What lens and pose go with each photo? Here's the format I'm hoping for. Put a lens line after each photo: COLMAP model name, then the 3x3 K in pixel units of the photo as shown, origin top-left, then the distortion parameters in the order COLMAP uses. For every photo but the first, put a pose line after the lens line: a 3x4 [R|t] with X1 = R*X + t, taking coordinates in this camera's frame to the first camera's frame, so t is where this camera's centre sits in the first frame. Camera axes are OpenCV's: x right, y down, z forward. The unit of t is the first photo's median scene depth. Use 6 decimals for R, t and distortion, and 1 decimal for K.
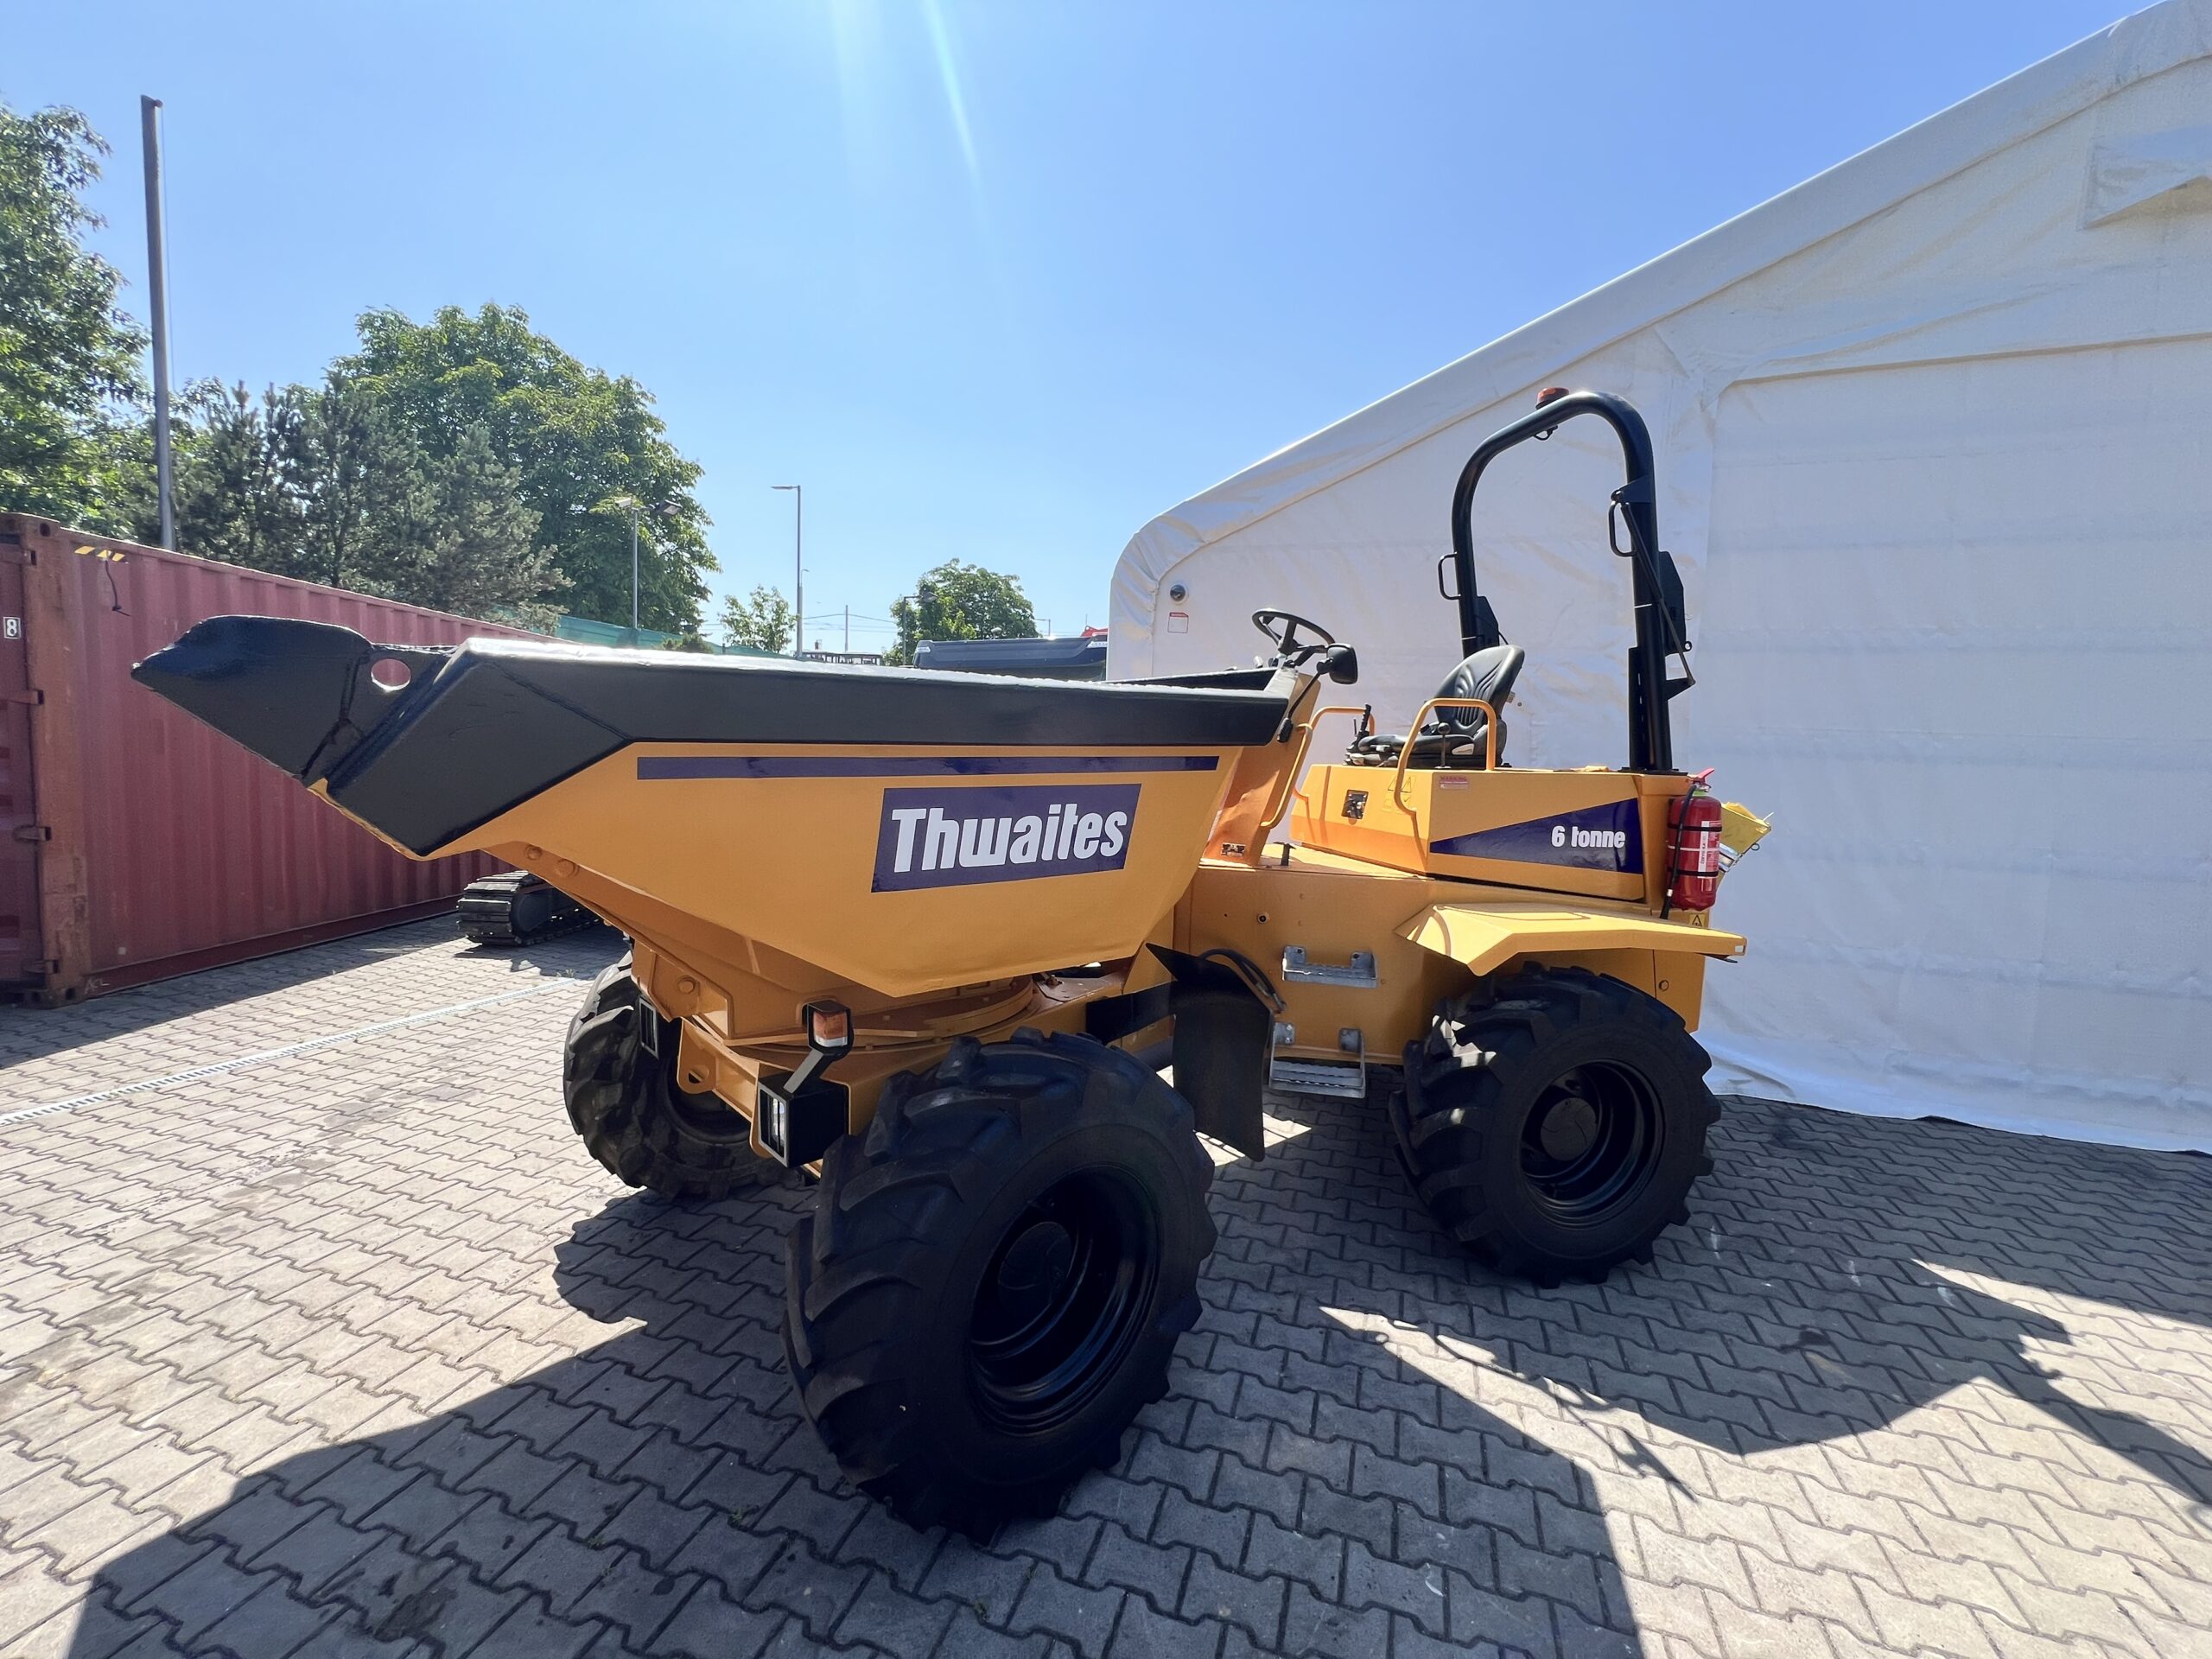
lens RADIAL K [[888.0, 0, 1102.8], [0, 888.0, 830.8], [0, 0, 1]] dist [-0.001075, 0.000118]
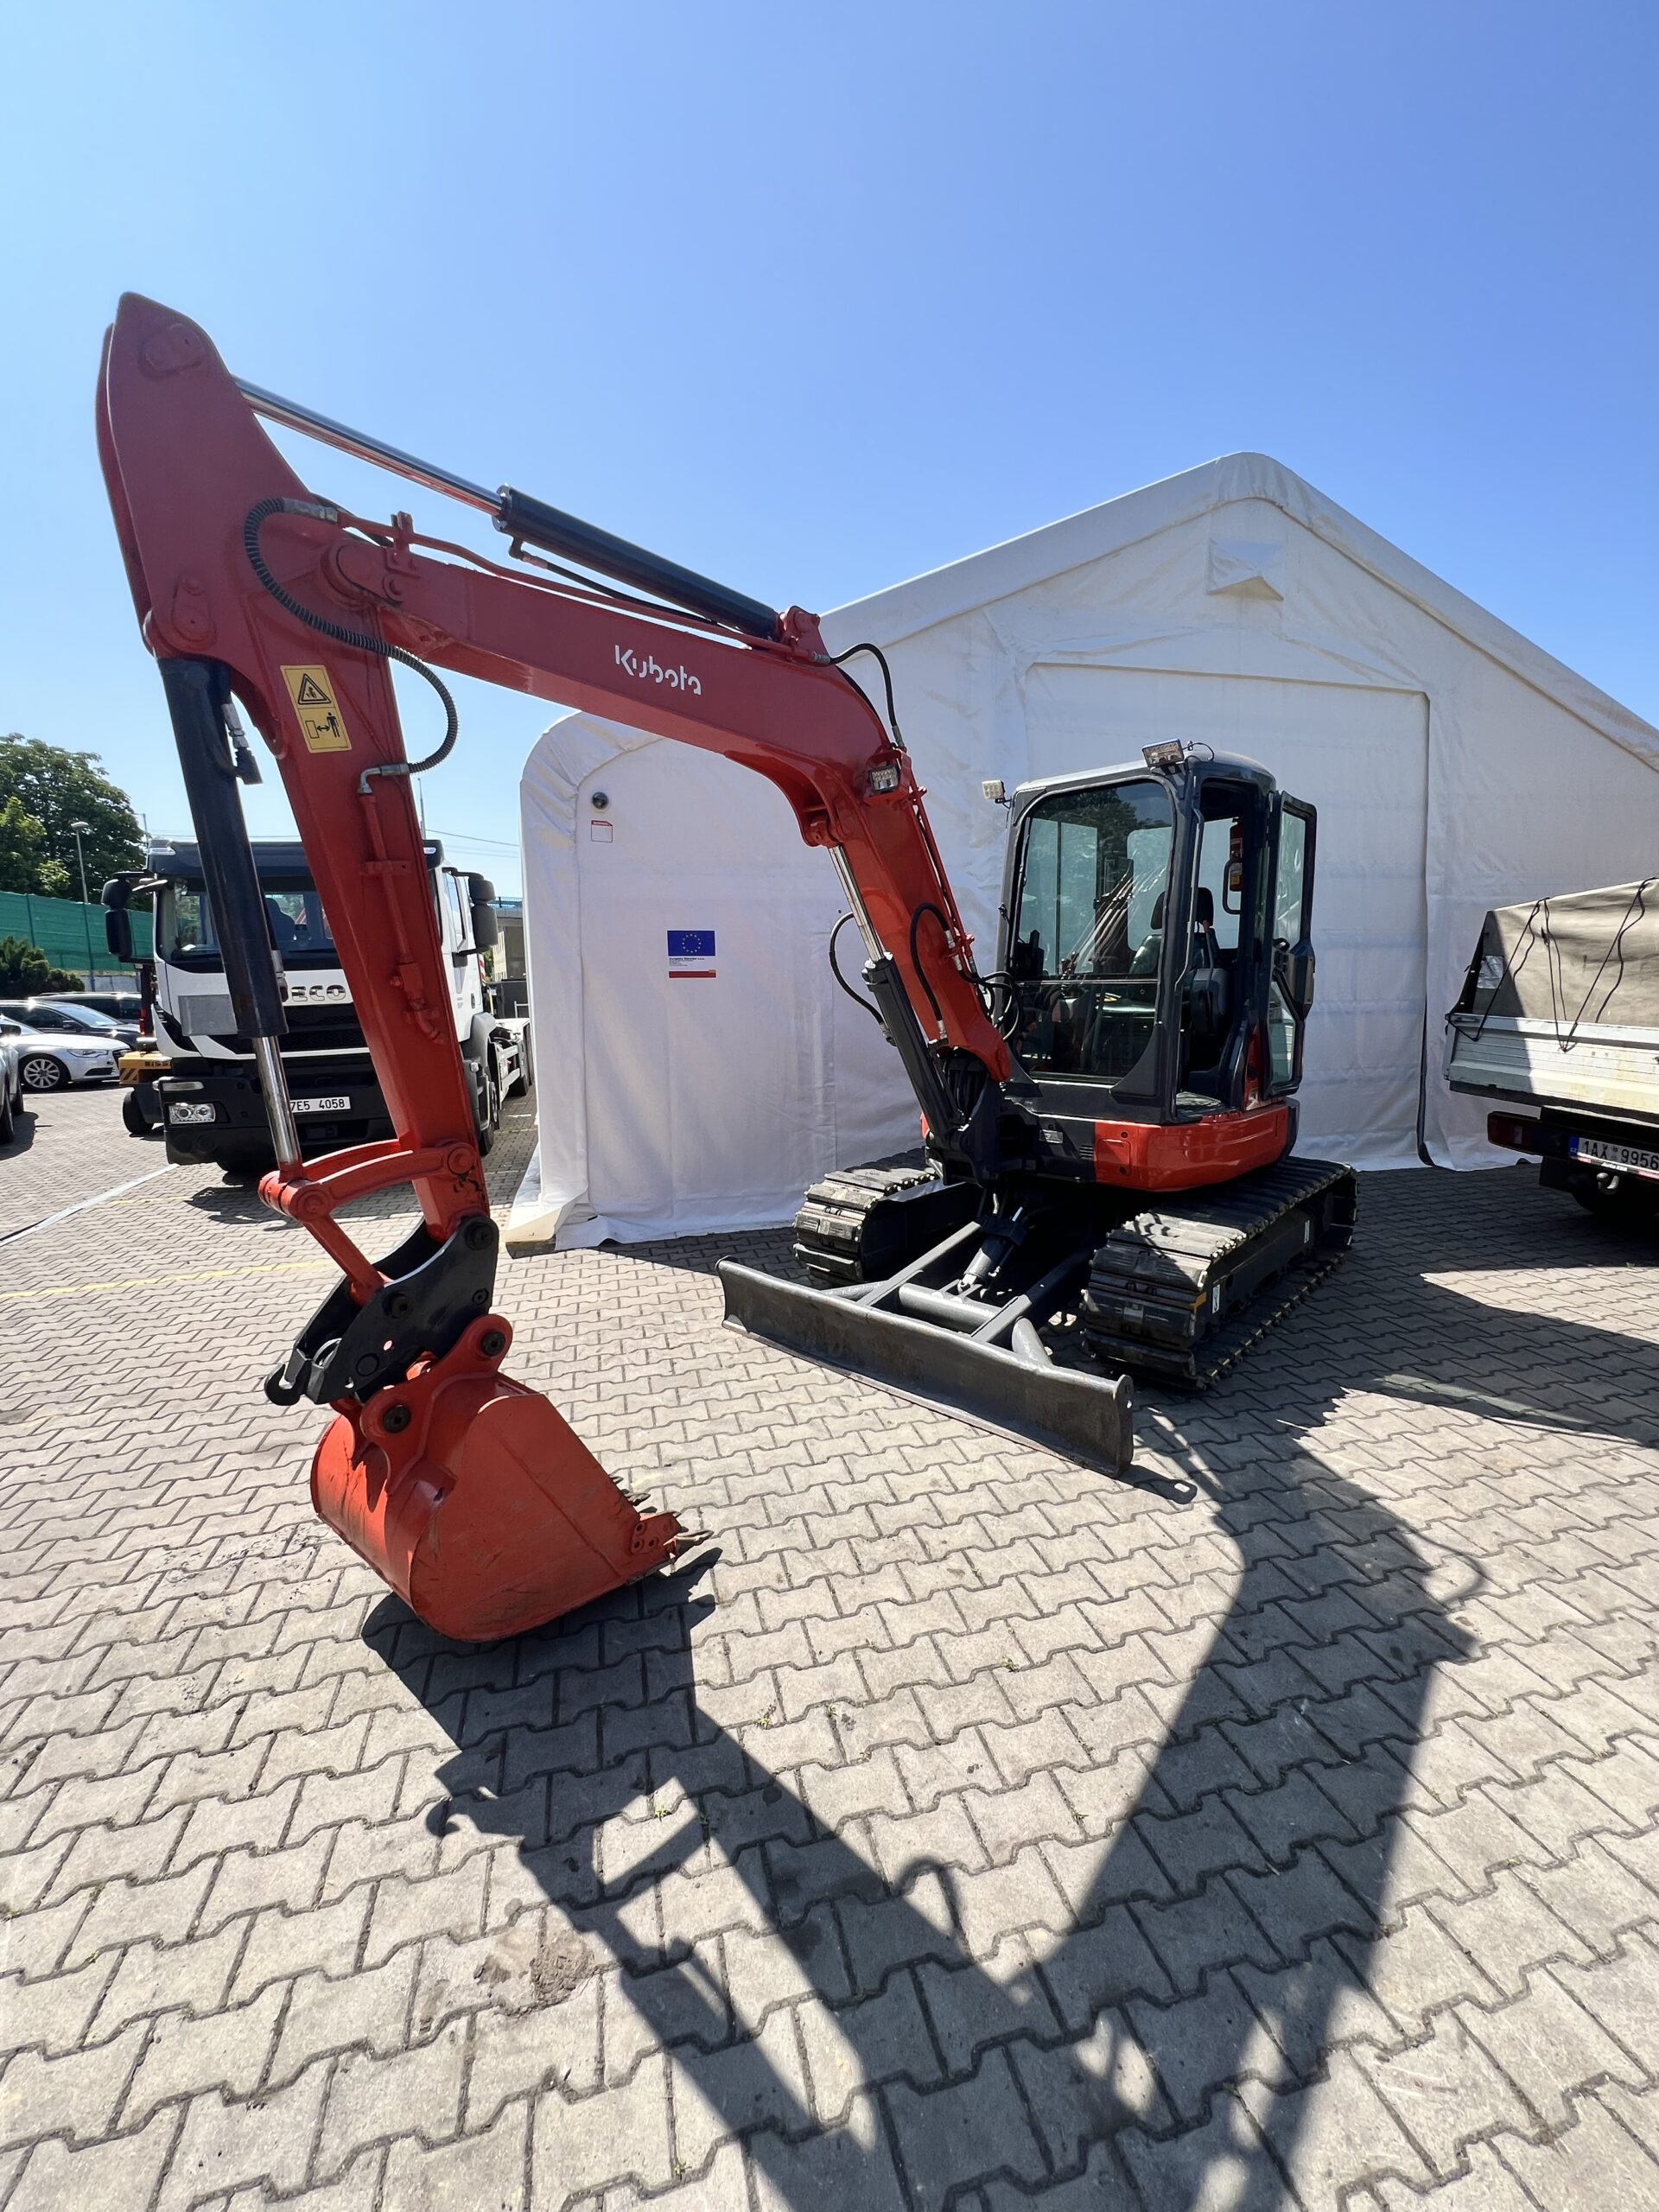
lens RADIAL K [[891.6, 0, 828.0], [0, 891.6, 1103.0], [0, 0, 1]] dist [-0.002440, 0.000758]
pose [[0.827898, -0.126549, 0.546415, -0.390756], [0.091673, 0.991644, 0.090765, -0.007815], [-0.553336, -0.025052, 0.832581, 0.059623]]
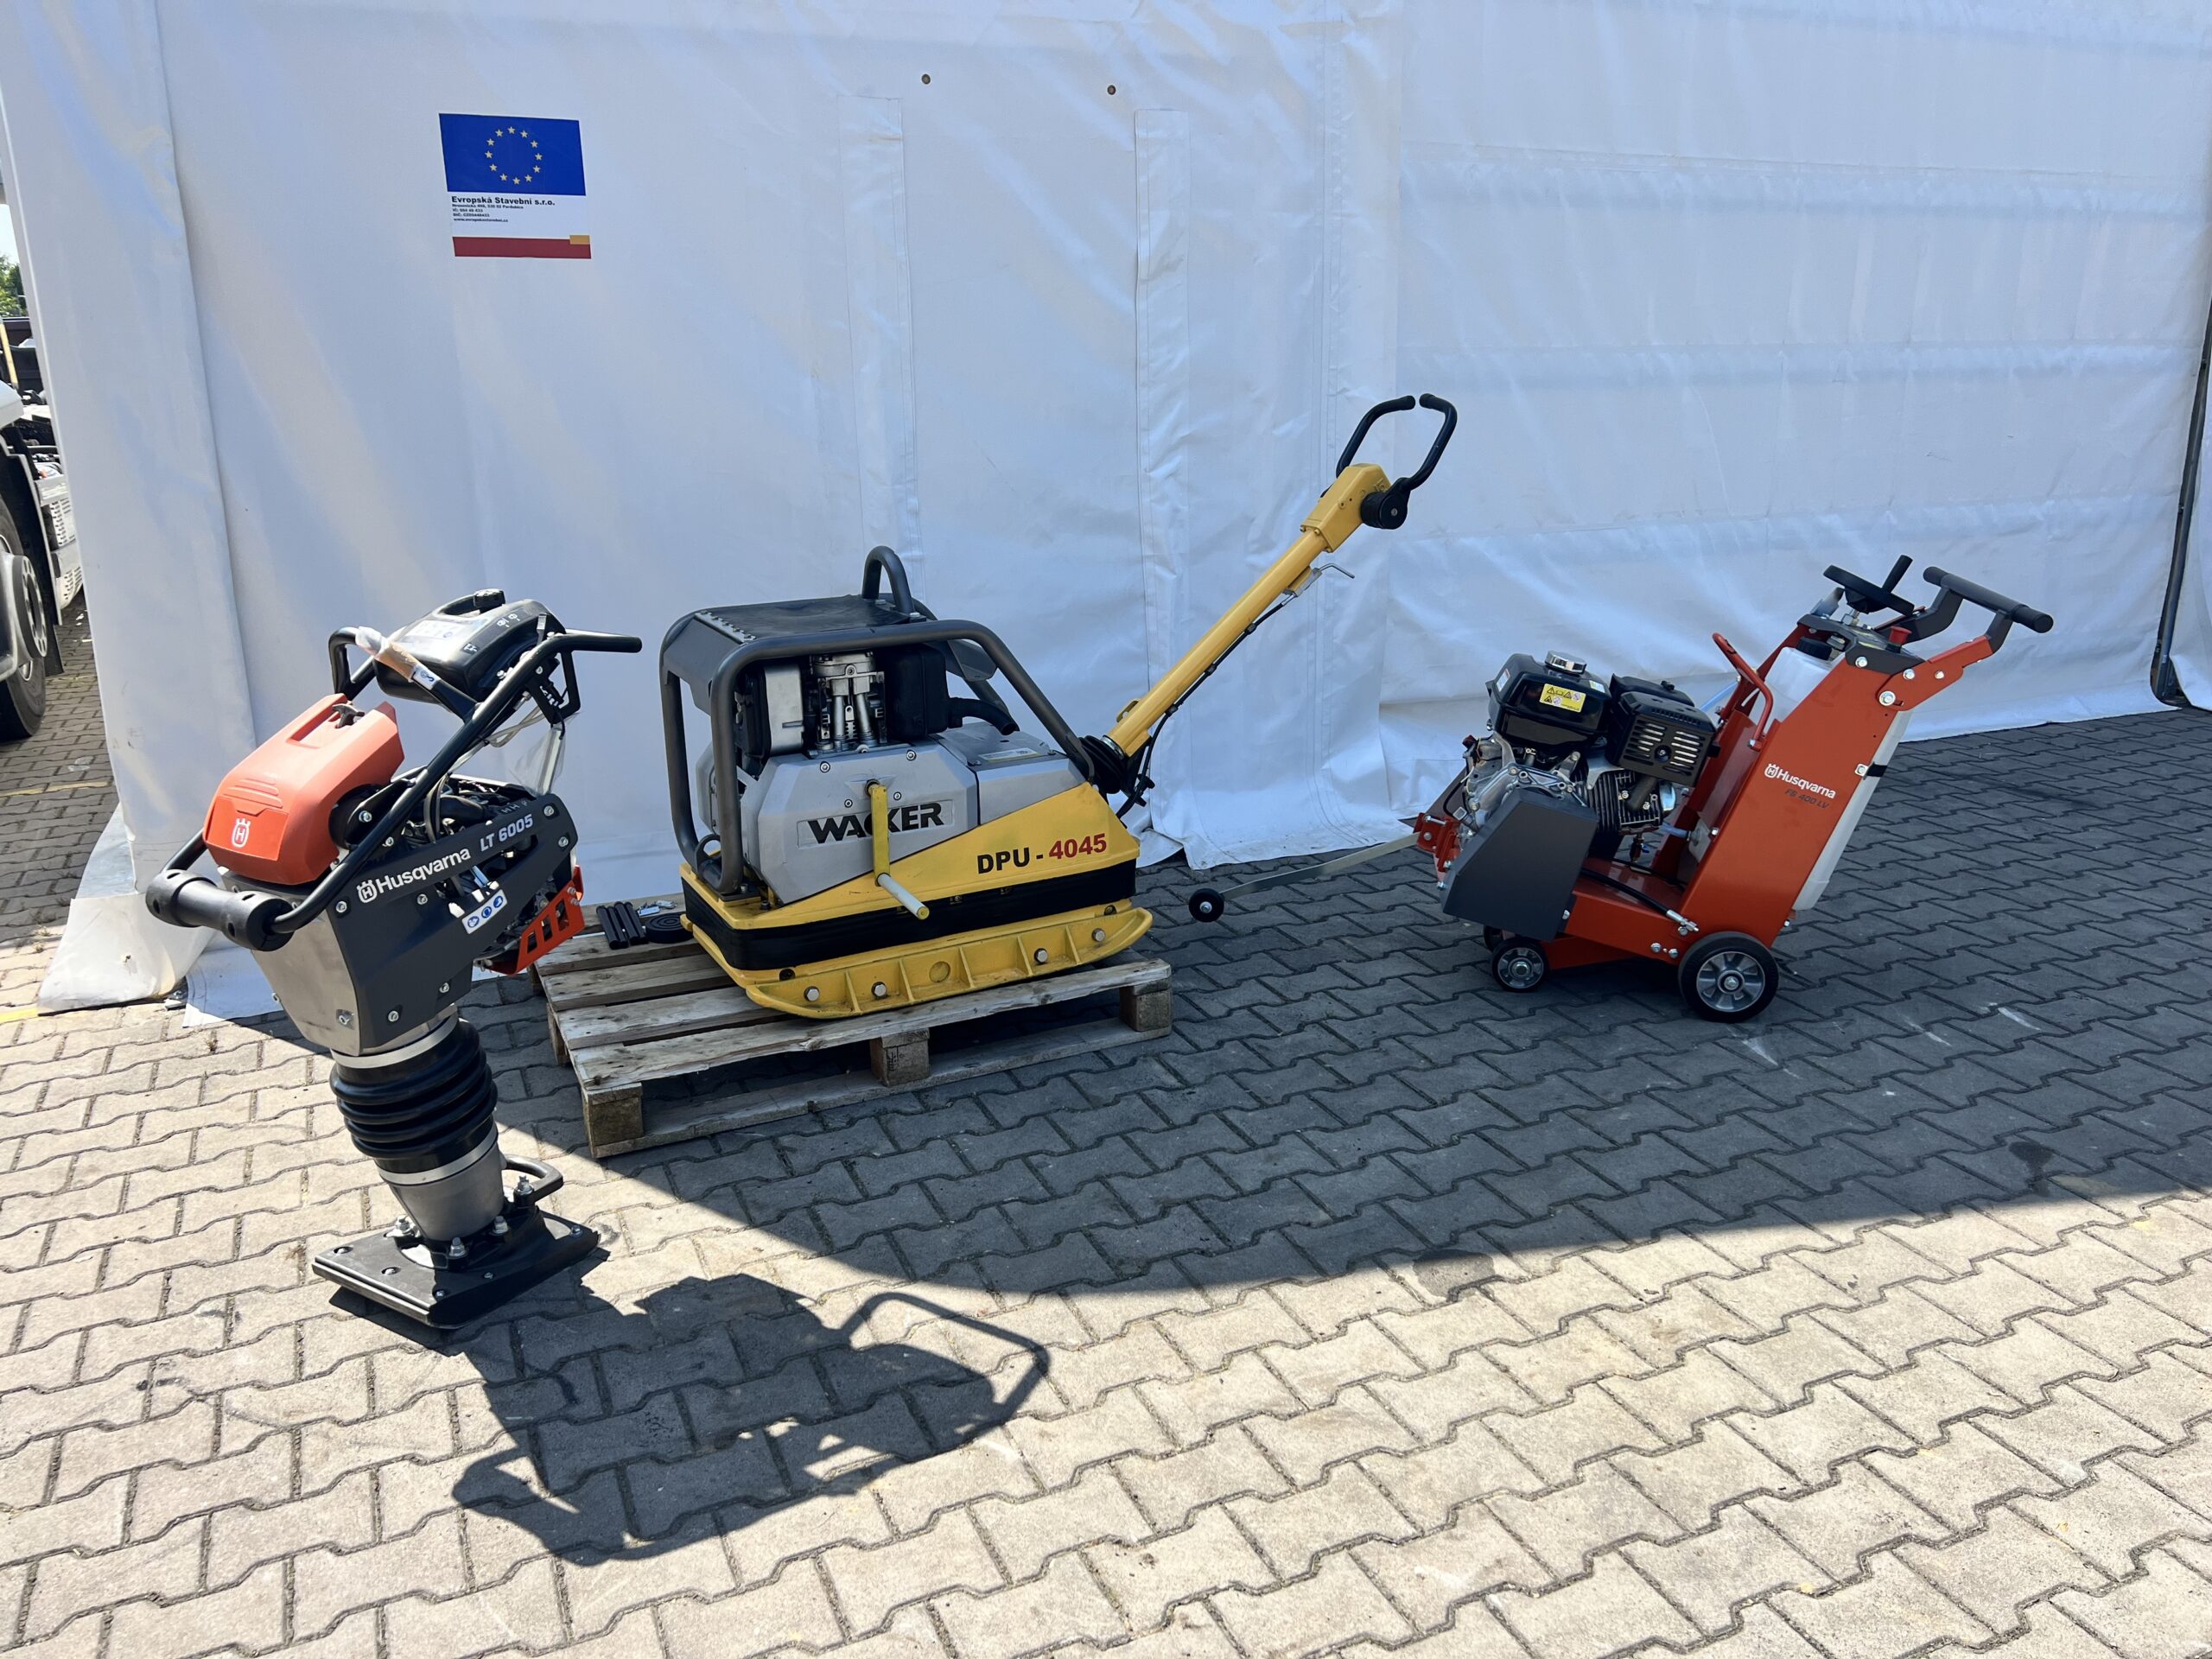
lens RADIAL K [[1660.6, 0, 1093.5], [0, 1660.6, 842.1], [0, 0, 1]] dist [0.050389, -0.059567]
pose [[0.729189, -0.241998, 0.640094, -0.224687], [0.093693, 0.961880, 0.256920, 0.009139], [-0.677868, -0.127371, 0.724066, 0.409890]]
